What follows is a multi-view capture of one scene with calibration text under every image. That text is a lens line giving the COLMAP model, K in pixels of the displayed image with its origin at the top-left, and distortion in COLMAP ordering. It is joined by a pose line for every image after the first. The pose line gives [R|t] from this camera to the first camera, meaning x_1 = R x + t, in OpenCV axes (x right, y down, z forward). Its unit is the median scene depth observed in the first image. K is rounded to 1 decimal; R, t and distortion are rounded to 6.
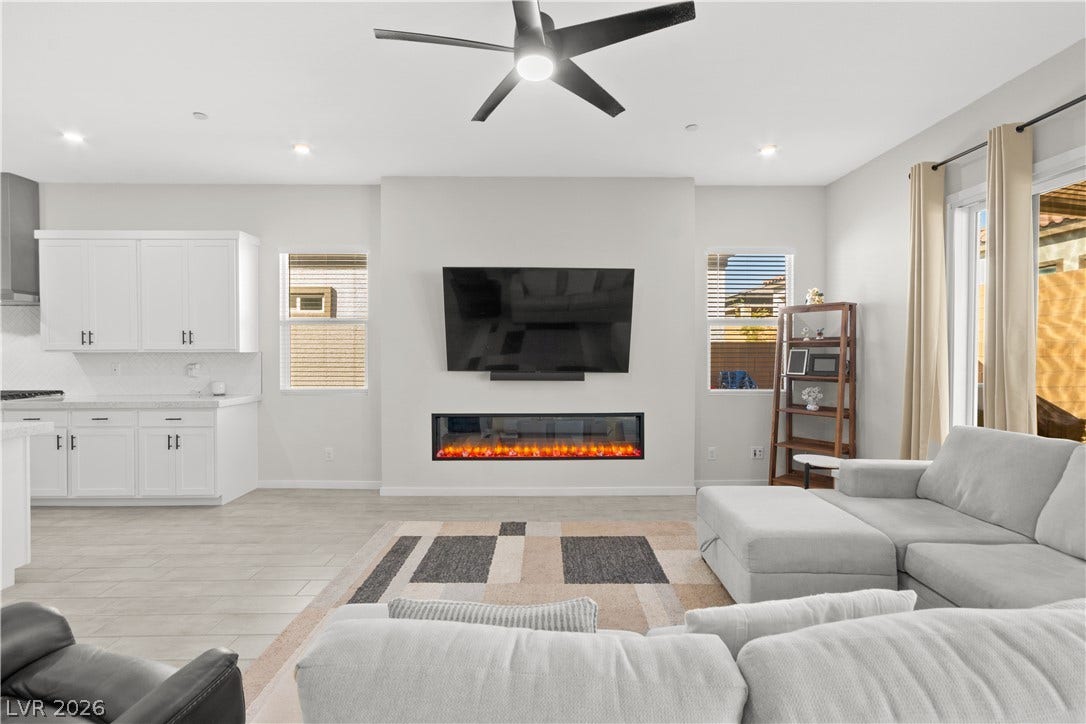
lens RADIAL K [[481.2, 0, 542.9], [0, 481.2, 355.5], [0, 0, 1]] dist [-0.026773, 0.019536]
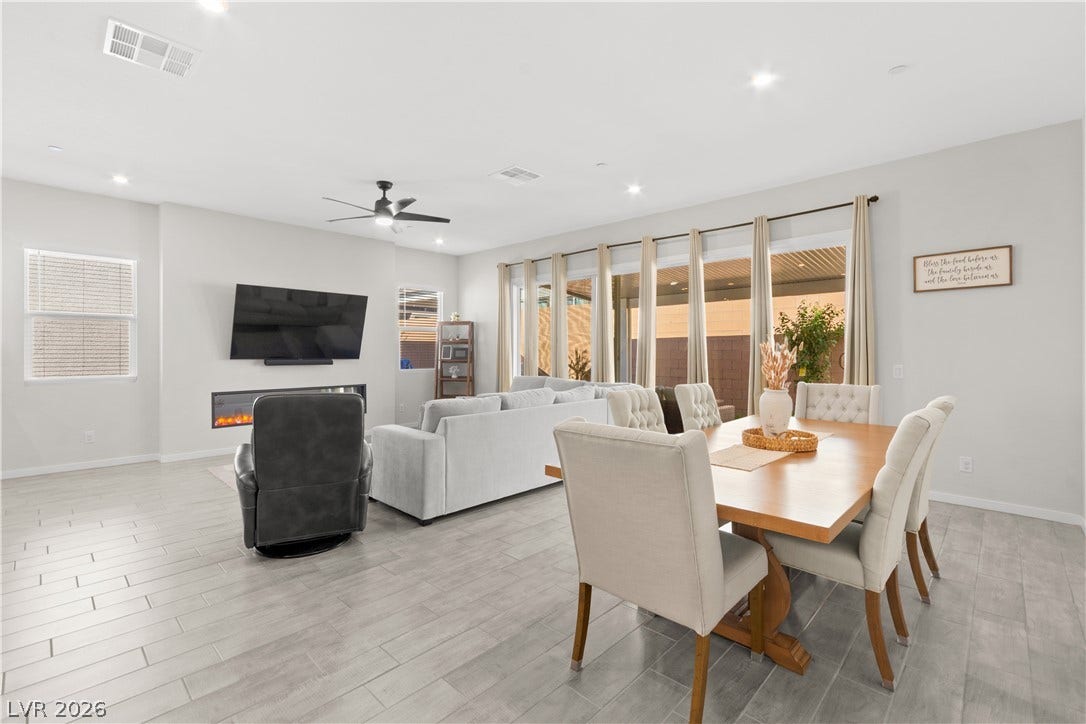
lens RADIAL K [[481.2, 0, 542.9], [0, 481.2, 355.5], [0, 0, 1]] dist [-0.026773, 0.019536]
pose [[0.698526, -0.007141, 0.715549, -0.538677], [0.004996, 0.999975, 0.005102, 0.018691], [-0.715567, 0.000011, 0.698544, -0.556832]]
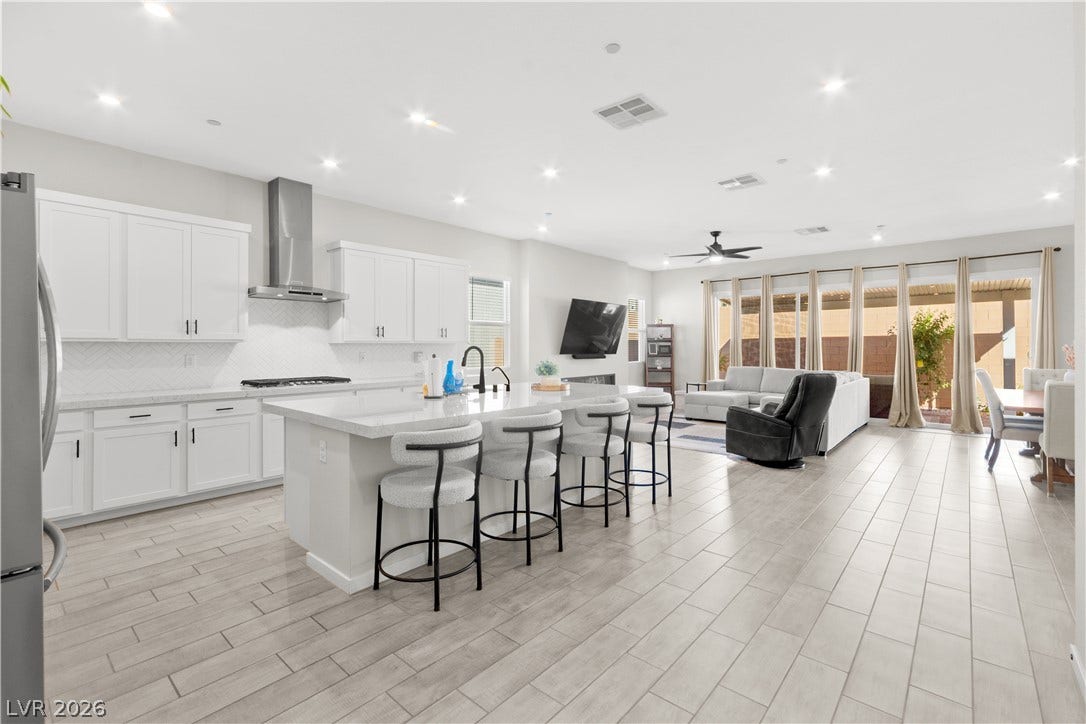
lens RADIAL K [[481.2, 0, 542.9], [0, 481.2, 355.5], [0, 0, 1]] dist [-0.026773, 0.019536]
pose [[0.668601, -0.014432, 0.743481, -1.603268], [0.005211, 0.999878, 0.014723, 0.009726], [-0.743603, -0.005970, 0.668595, -0.157178]]
